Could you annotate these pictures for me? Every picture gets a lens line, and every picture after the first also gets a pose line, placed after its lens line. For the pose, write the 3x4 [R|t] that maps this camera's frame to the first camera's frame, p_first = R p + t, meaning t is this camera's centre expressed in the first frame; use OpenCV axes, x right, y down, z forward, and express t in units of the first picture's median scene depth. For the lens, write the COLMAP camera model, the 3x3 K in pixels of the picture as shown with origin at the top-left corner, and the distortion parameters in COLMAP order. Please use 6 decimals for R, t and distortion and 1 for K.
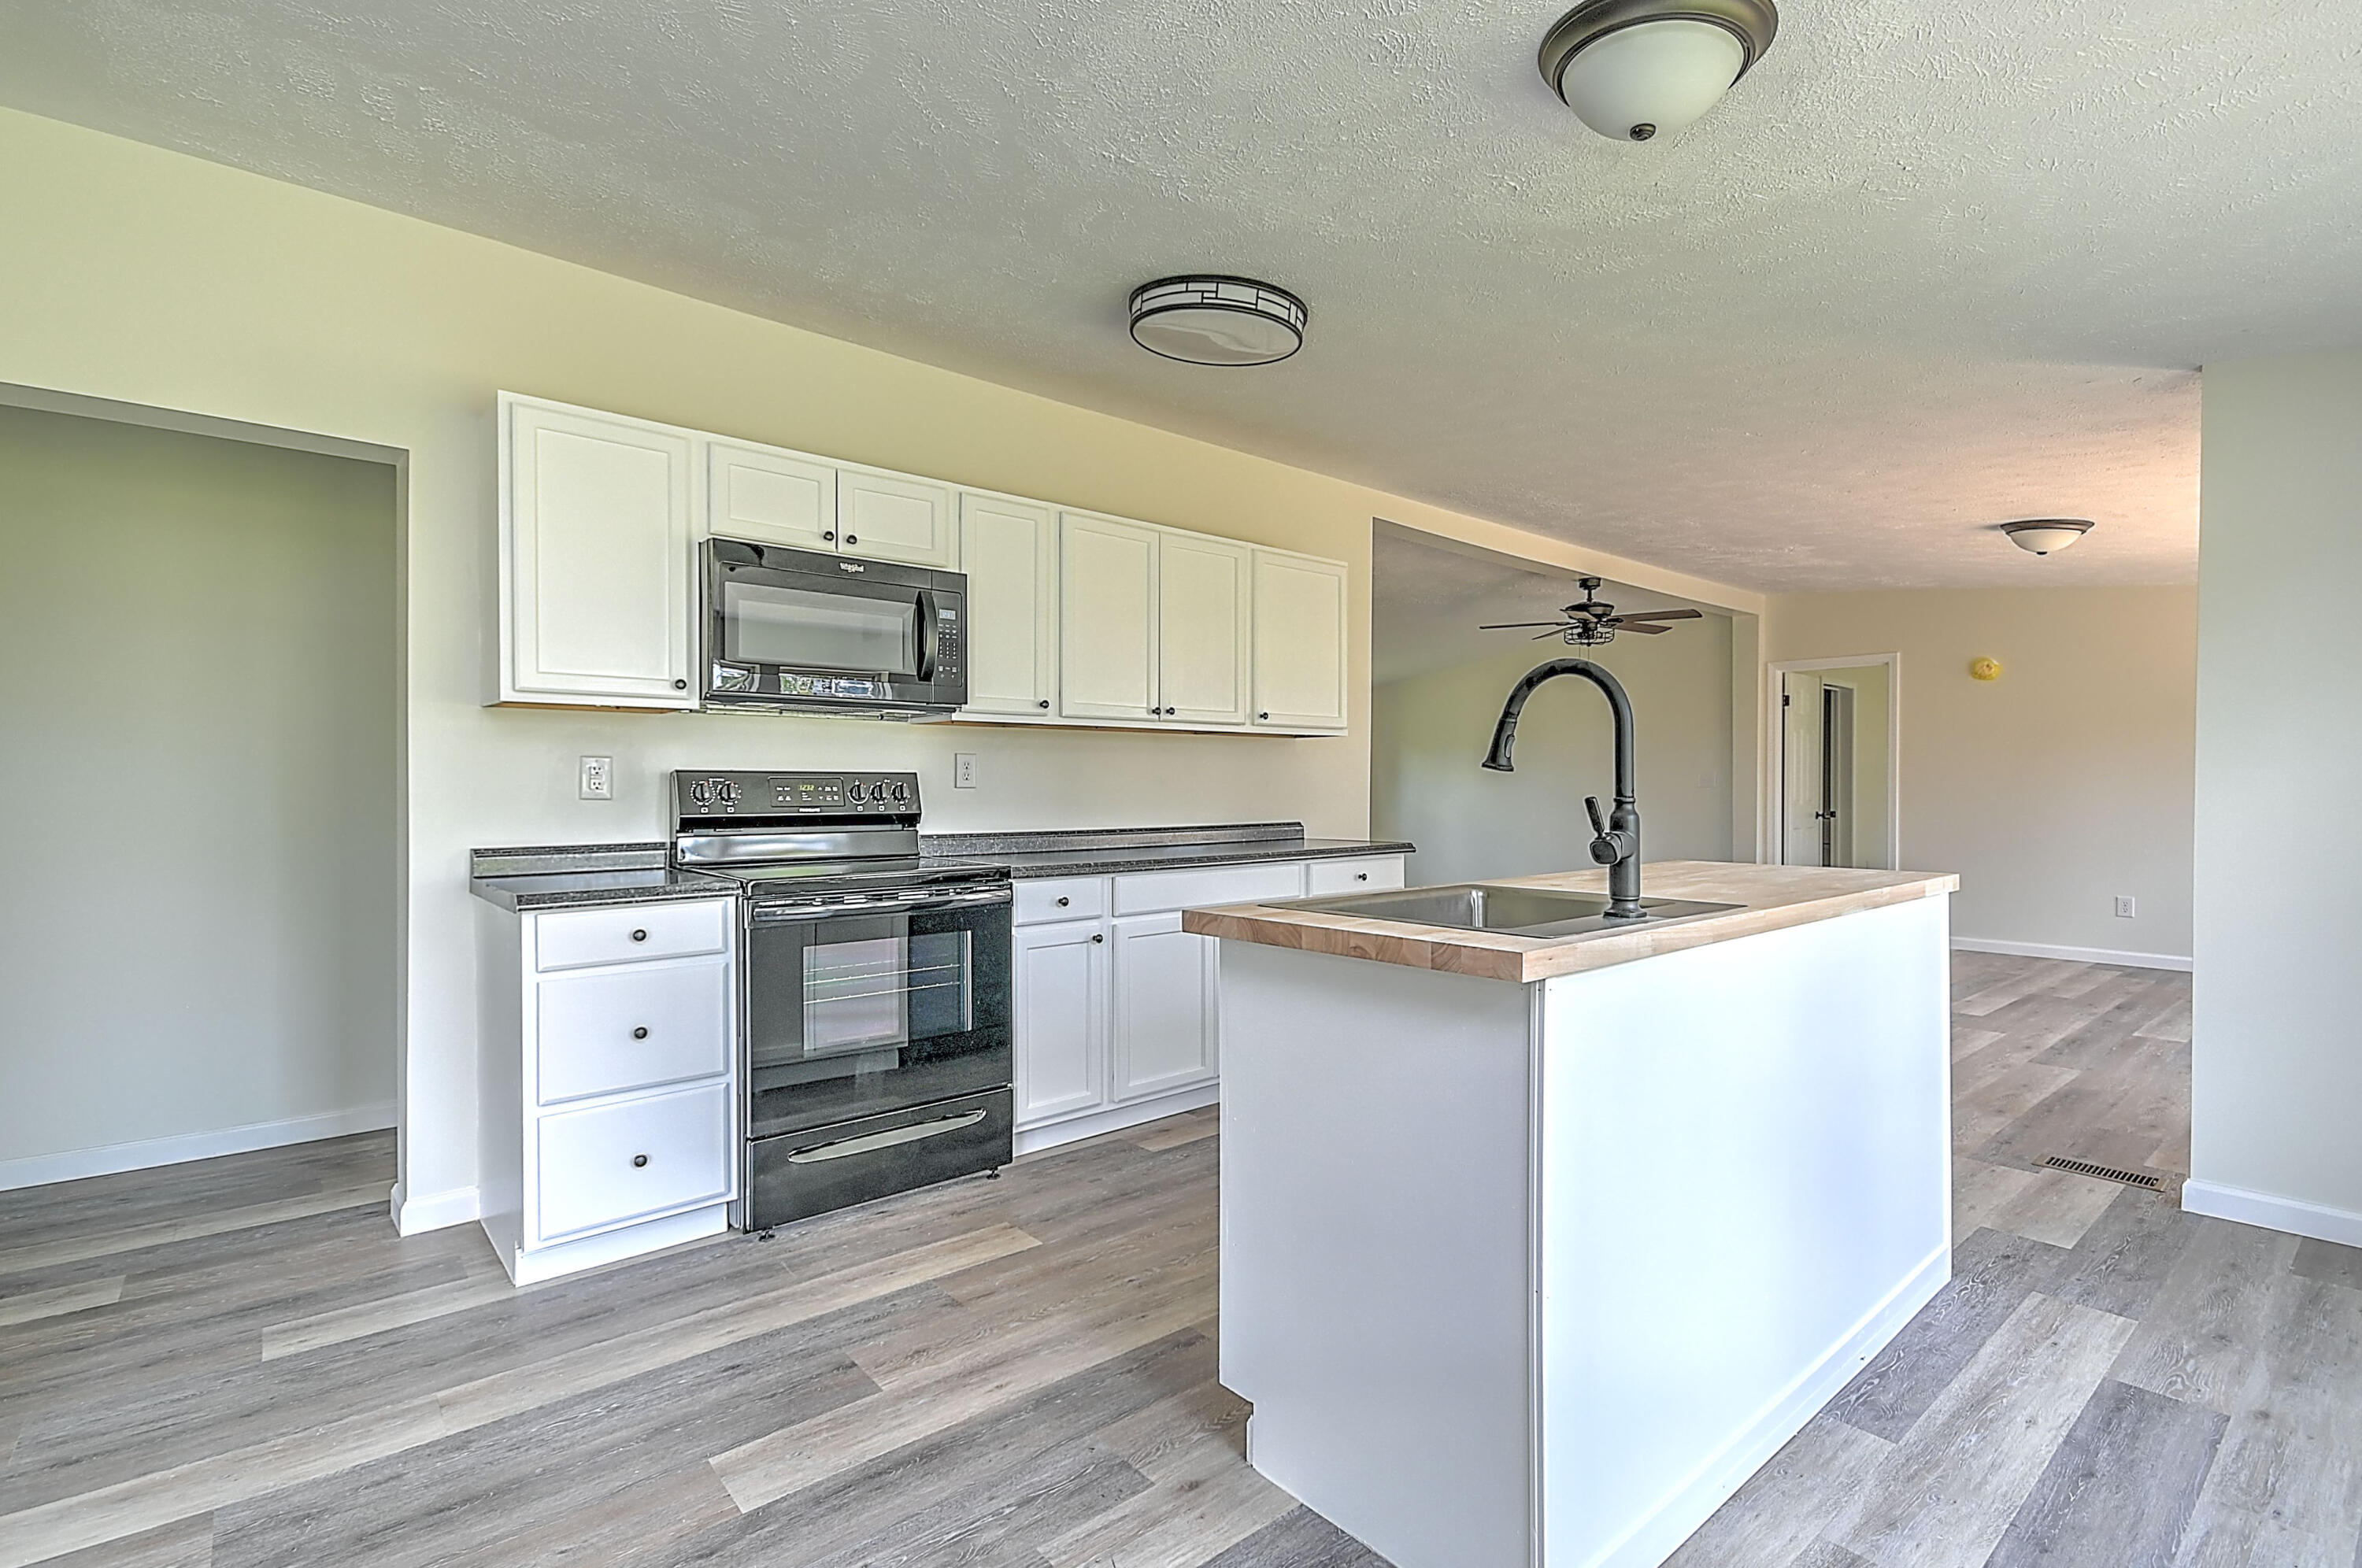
lens RADIAL K [[1031.1, 0, 1154.0], [0, 1031.1, 771.1], [0, 0, 1]] dist [0.017013, -0.009495]
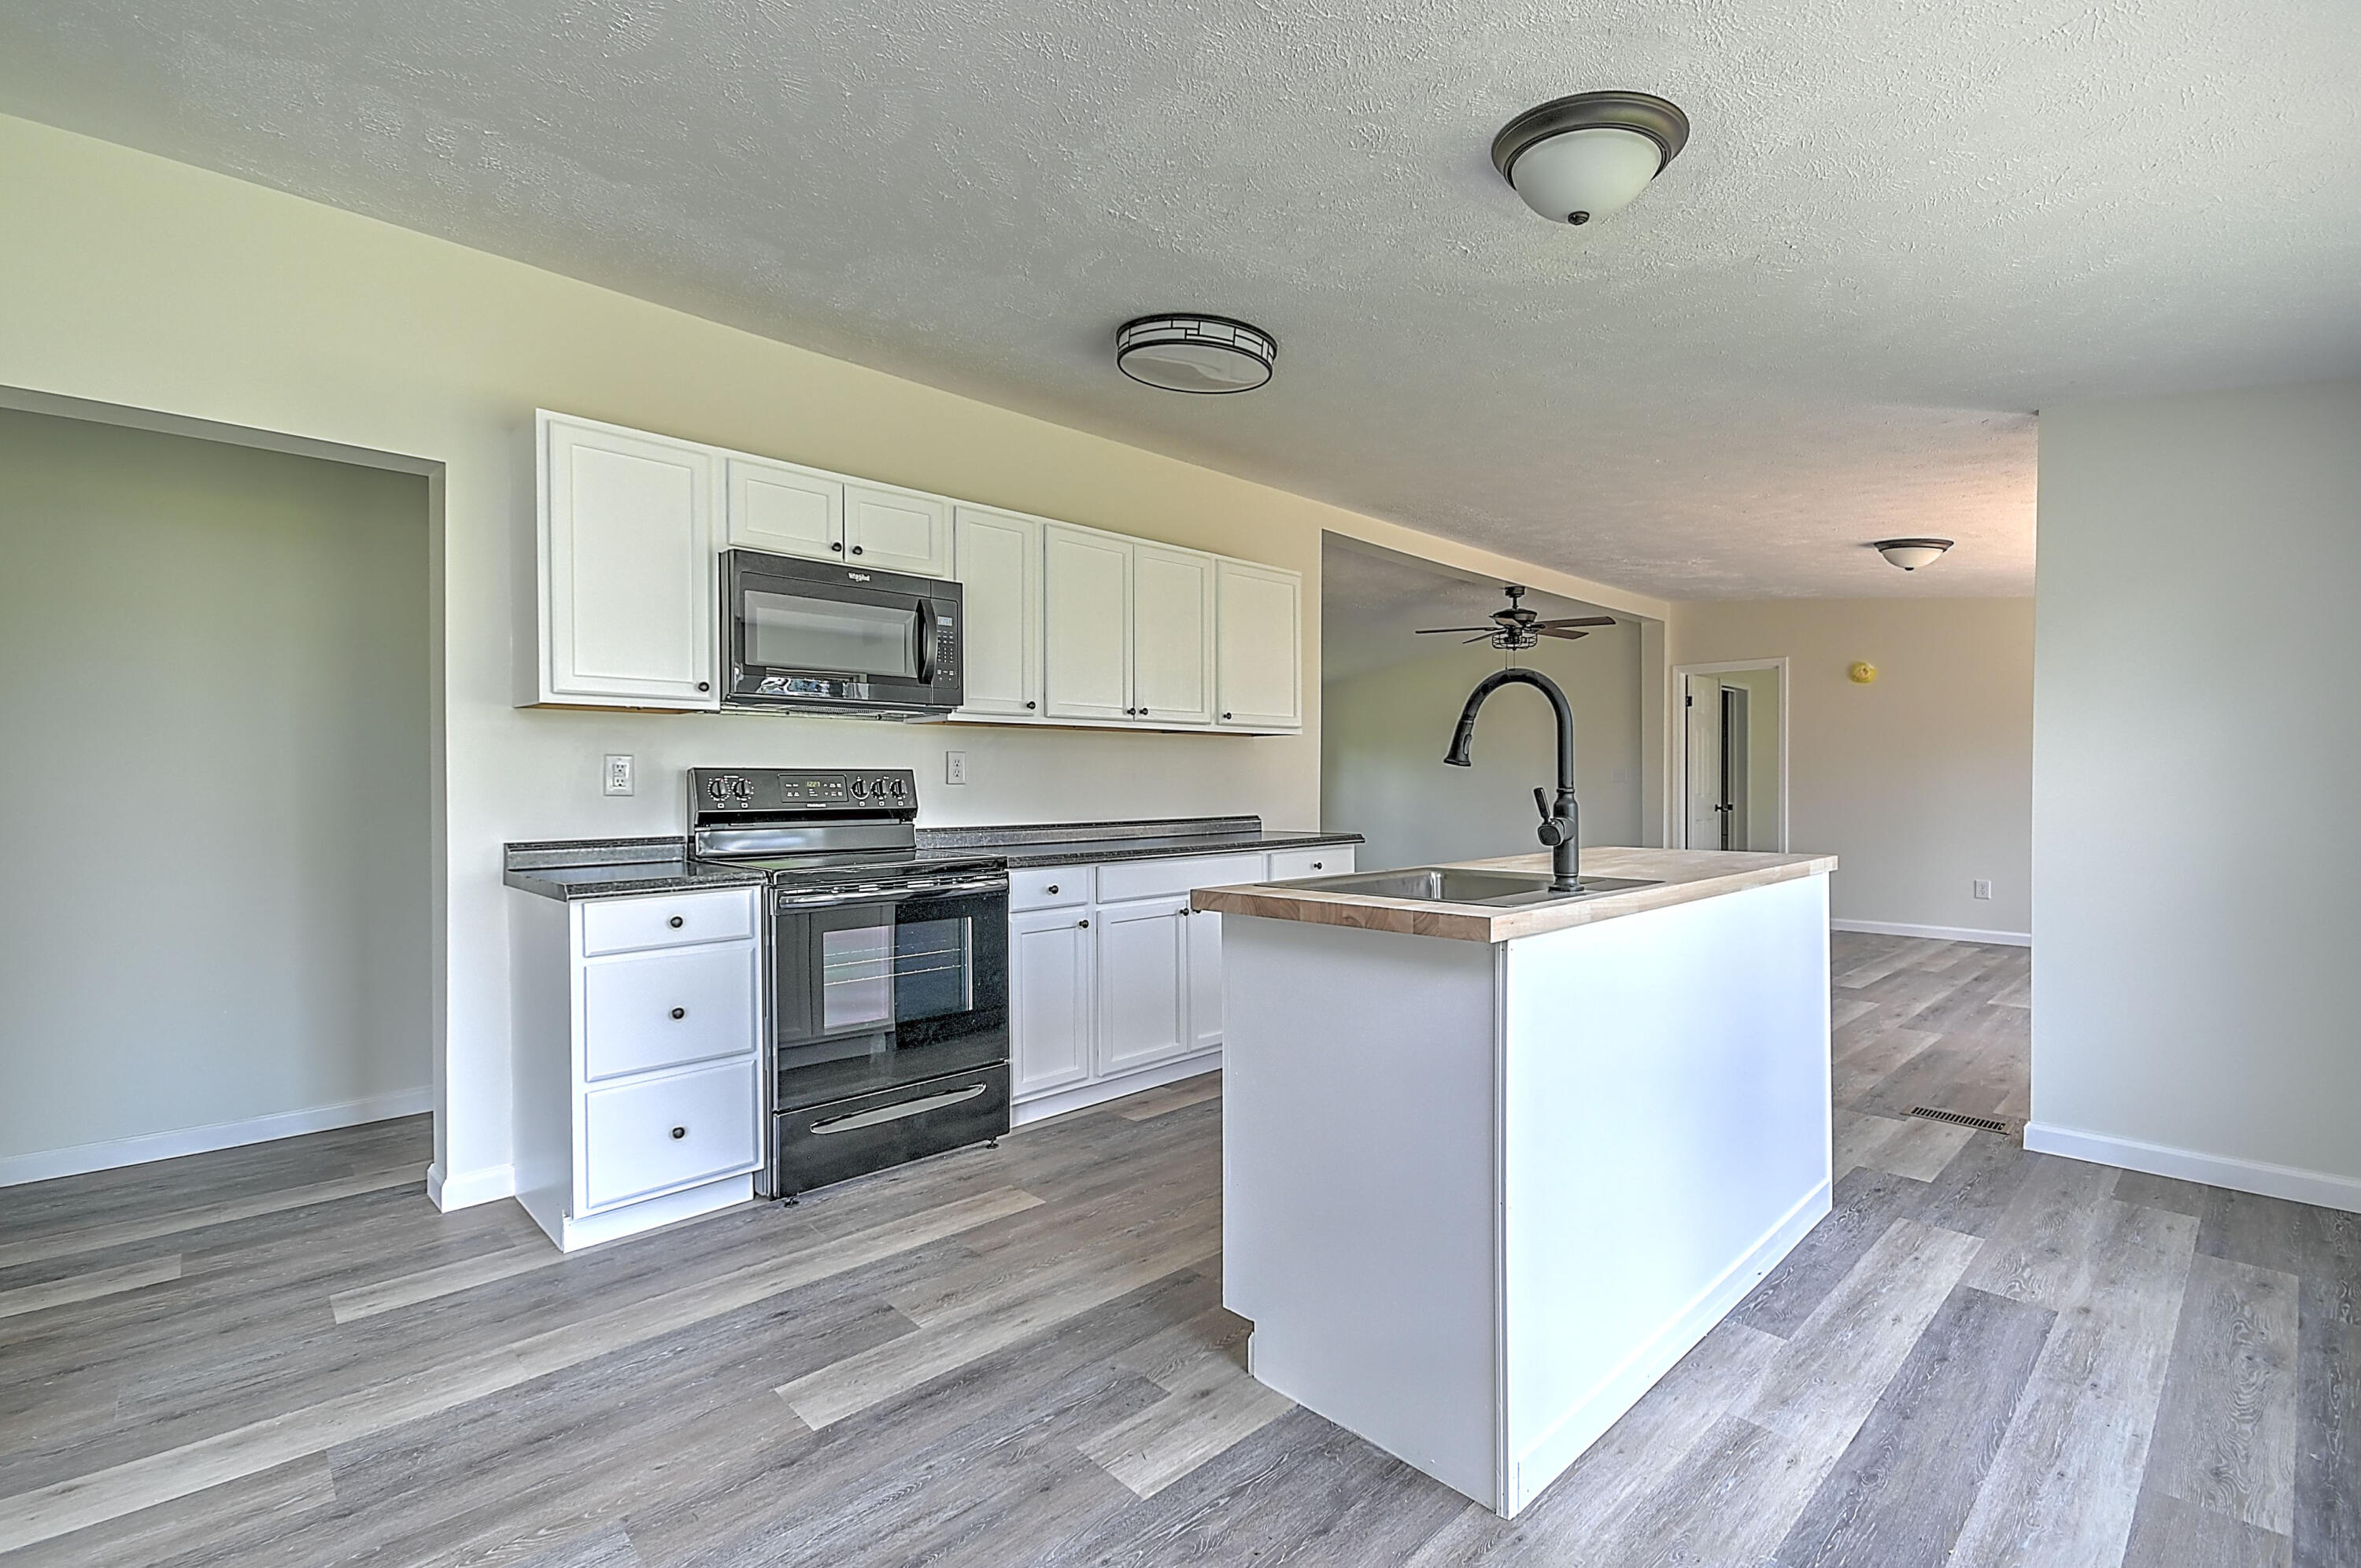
lens RADIAL K [[1030.7, 0, 1173.2], [0, 1030.7, 769.8], [0, 0, 1]] dist [0.017013, -0.009495]
pose [[0.996191, -0.003332, 0.087131, -0.073567], [0.003254, 0.999994, 0.001043, 0.001835], [-0.087134, -0.000756, 0.996196, -0.102344]]
